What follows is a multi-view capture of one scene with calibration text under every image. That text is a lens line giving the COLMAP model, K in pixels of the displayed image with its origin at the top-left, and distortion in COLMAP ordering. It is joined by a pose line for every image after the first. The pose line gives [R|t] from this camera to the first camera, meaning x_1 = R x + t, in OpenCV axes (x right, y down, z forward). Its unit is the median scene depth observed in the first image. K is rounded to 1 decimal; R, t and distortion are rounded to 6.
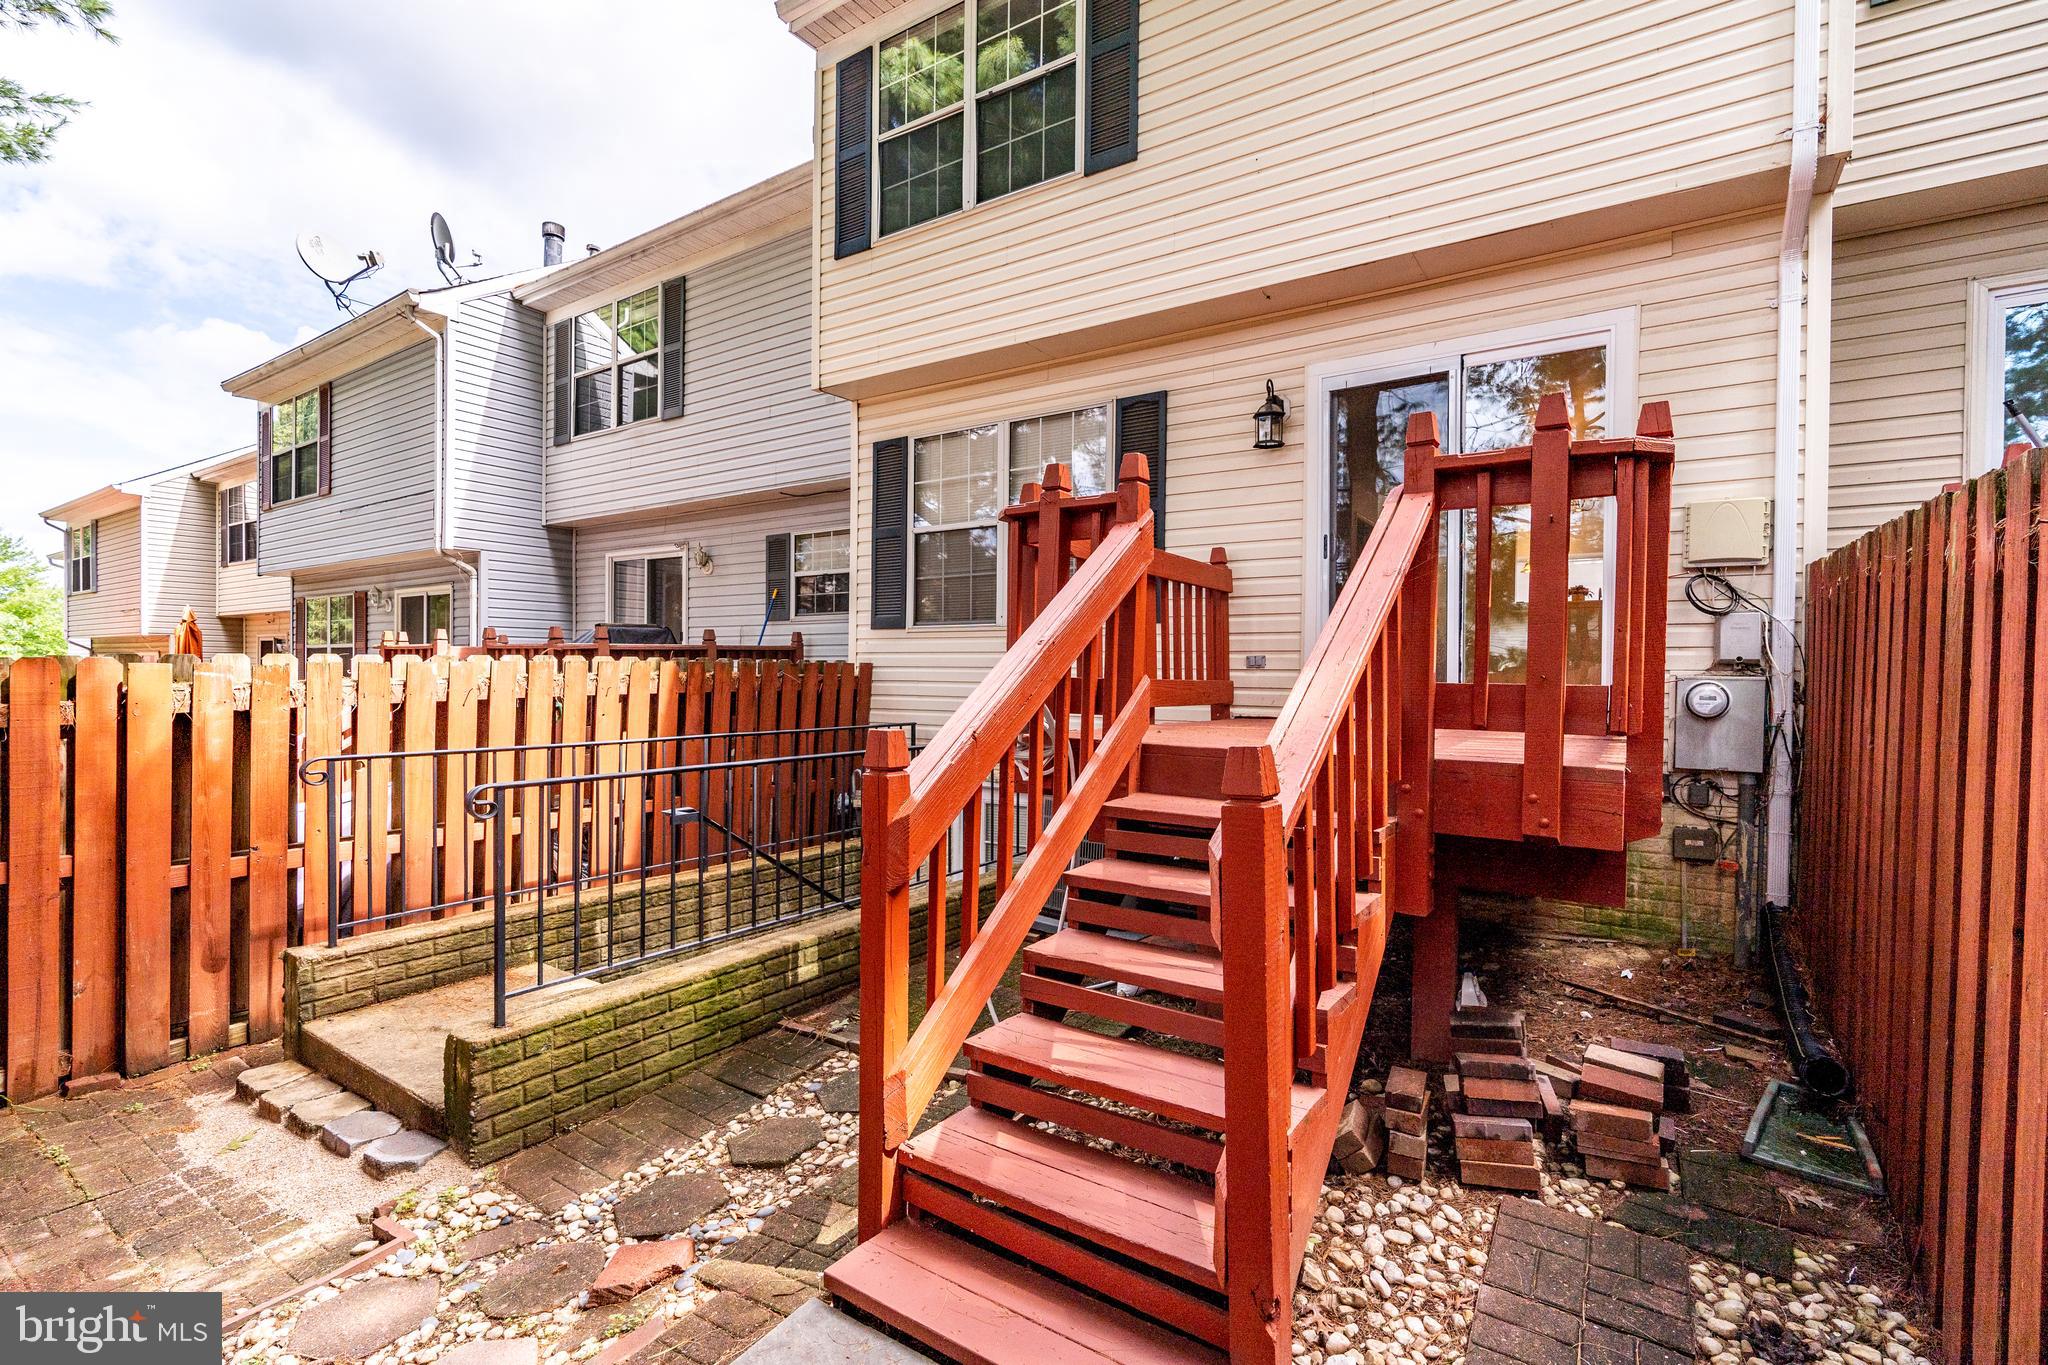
lens RADIAL K [[925.5, 0, 1031.6], [0, 925.5, 688.5], [0, 0, 1]] dist [-0.000076, 0.000853]
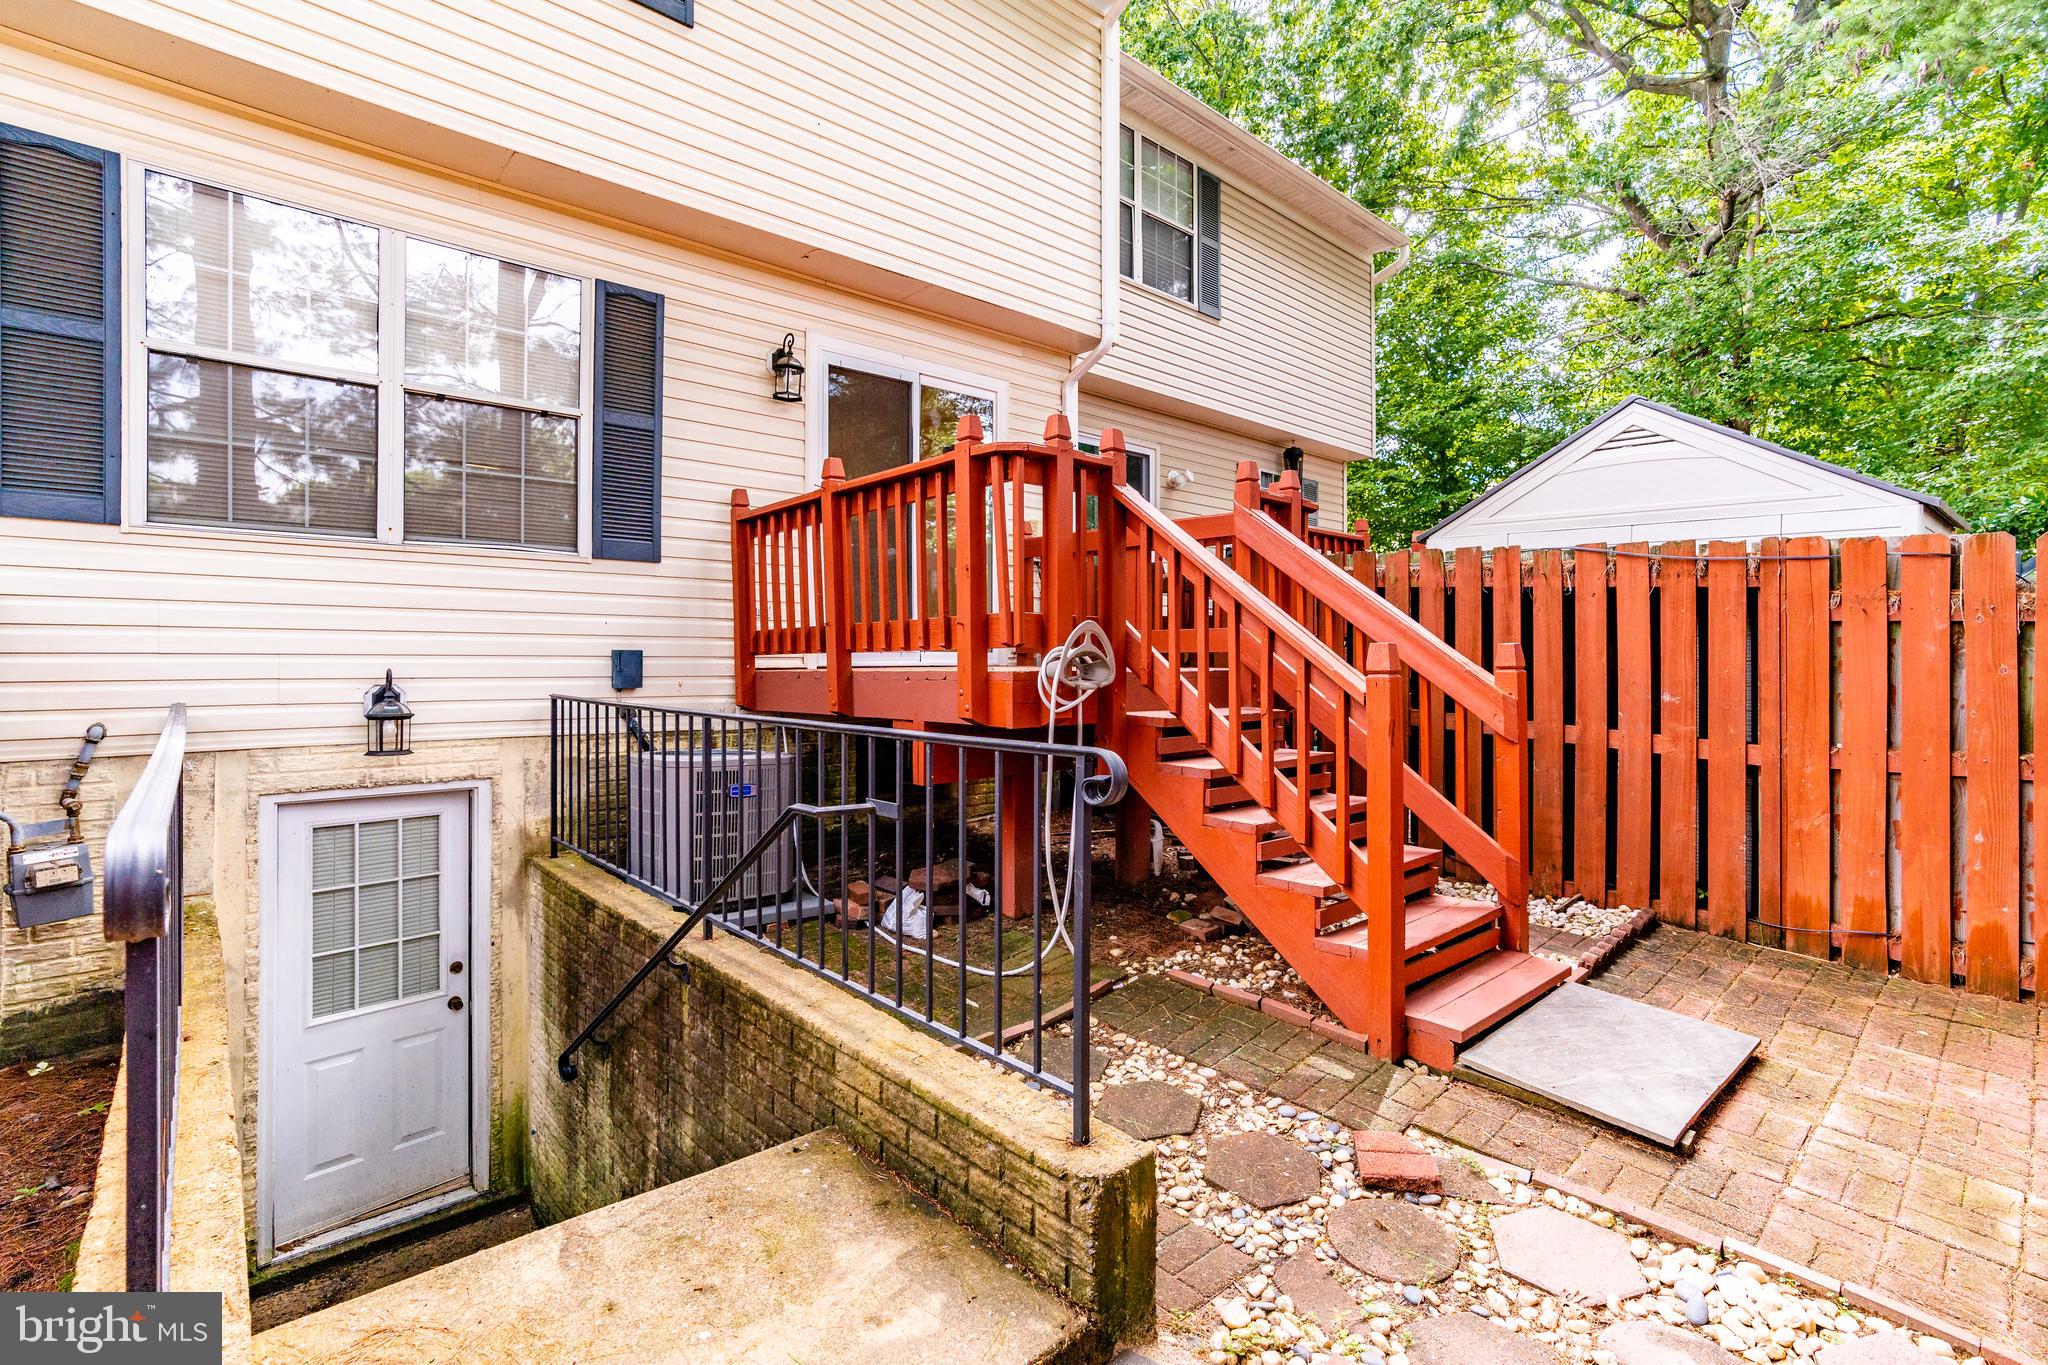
lens RADIAL K [[928.8, 0, 1021.3], [0, 928.8, 638.1], [0, 0, 1]] dist [-0.000526, 0.000116]
pose [[0.251122, -0.001375, 0.967954, -0.502966], [0.017017, 0.999851, -0.002994, 0.008770], [-0.967806, 0.017224, 0.251108, 0.370635]]
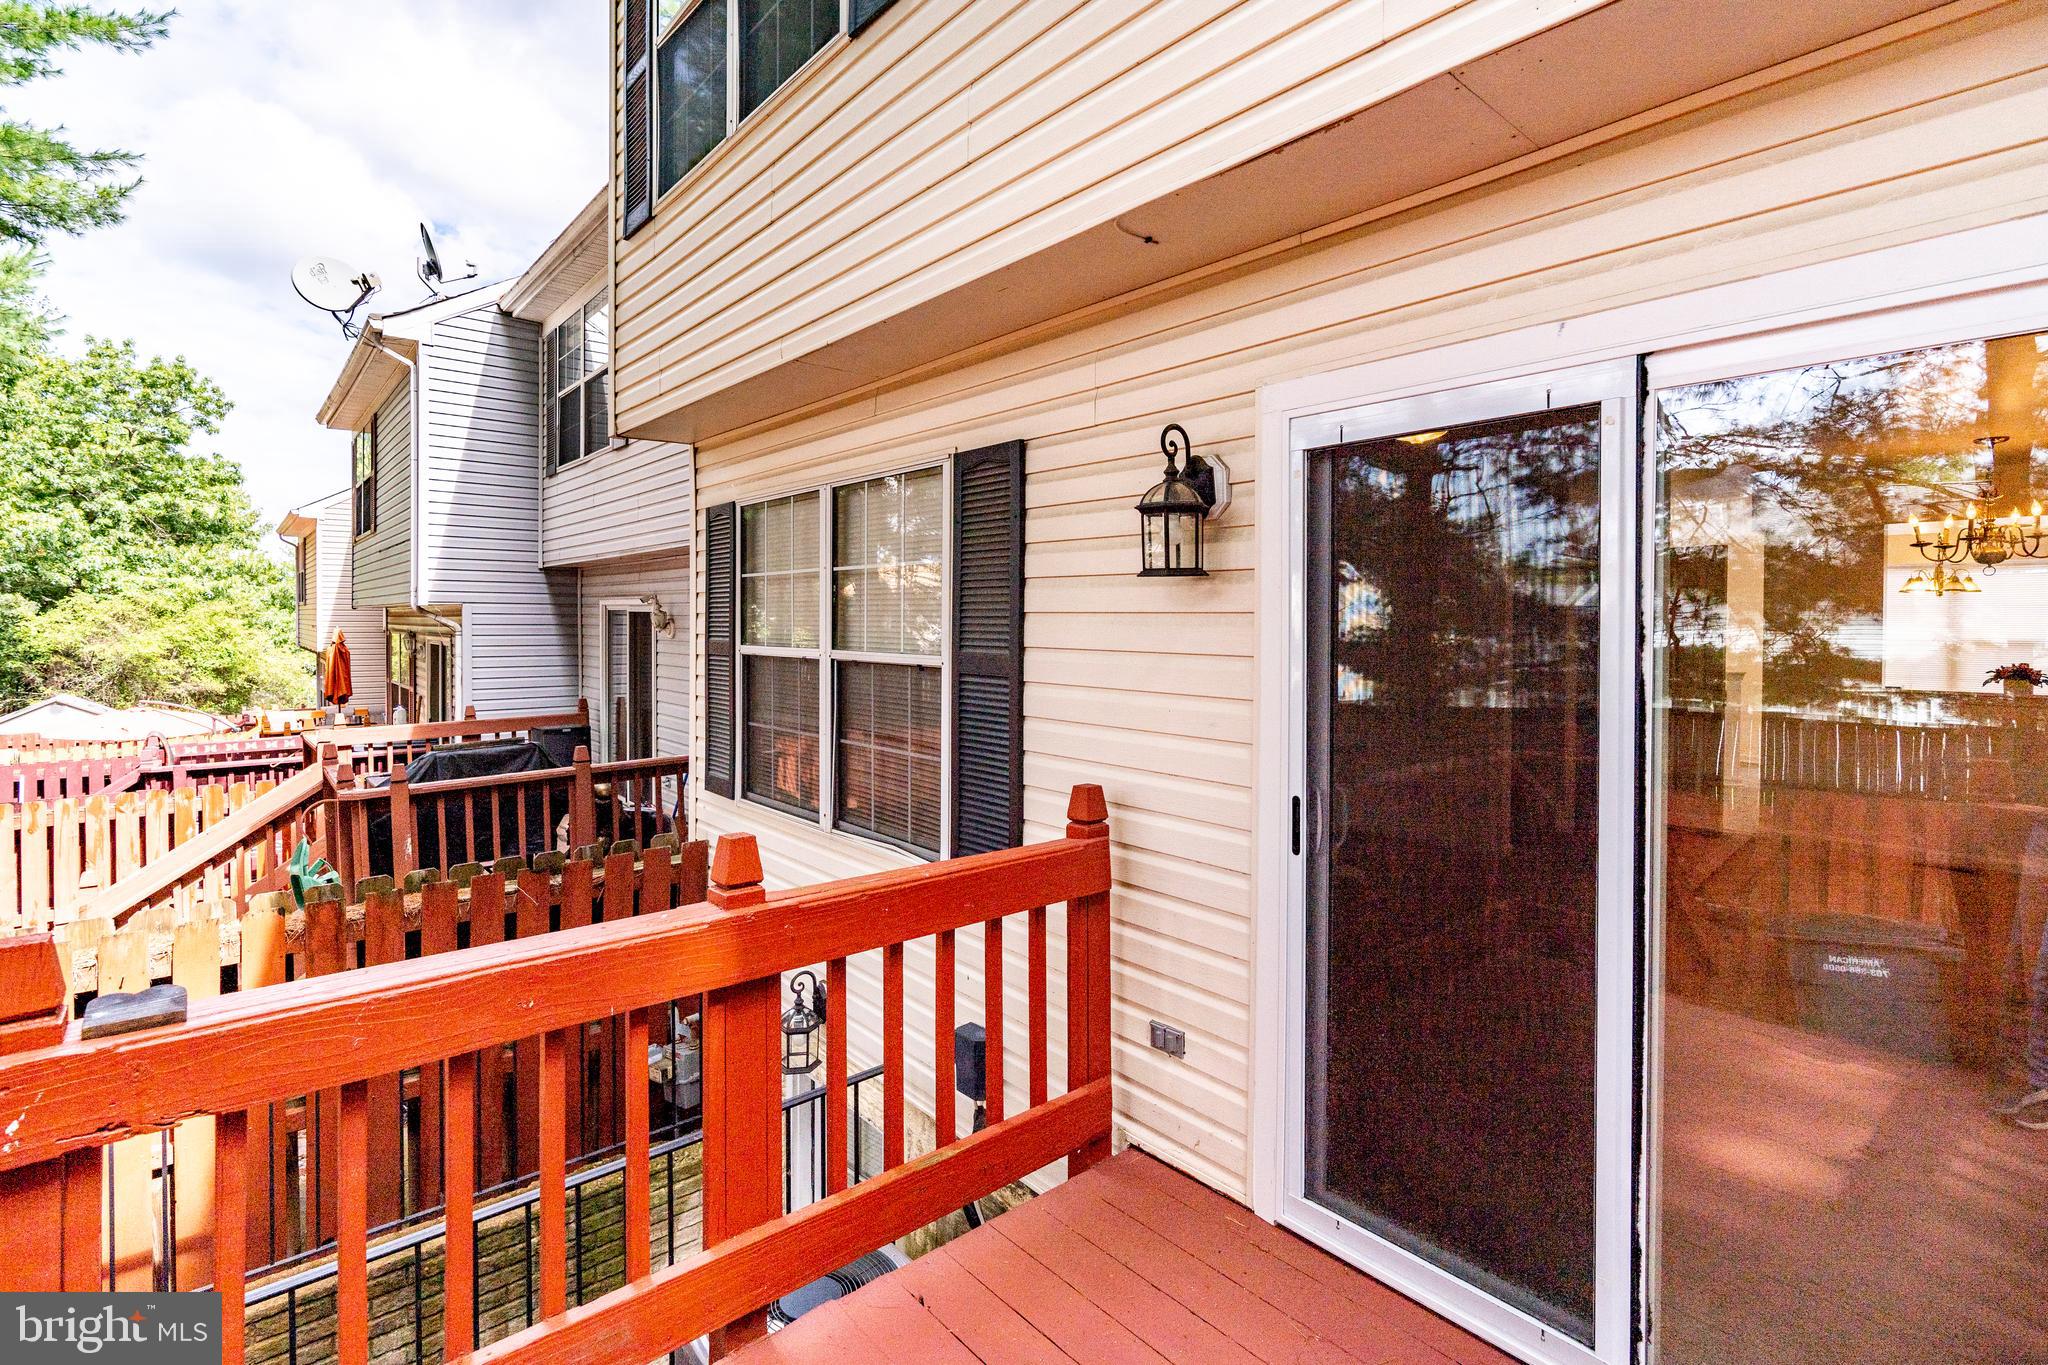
lens RADIAL K [[961.5, 0, 1025.3], [0, 961.5, 629.1], [0, 0, 1]] dist [-0.001580, -0.000895]
pose [[0.963024, 0.000268, -0.269415, 0.232866], [-0.003437, 0.999930, -0.011291, -0.172661], [0.269394, 0.011799, 0.962958, 0.404575]]
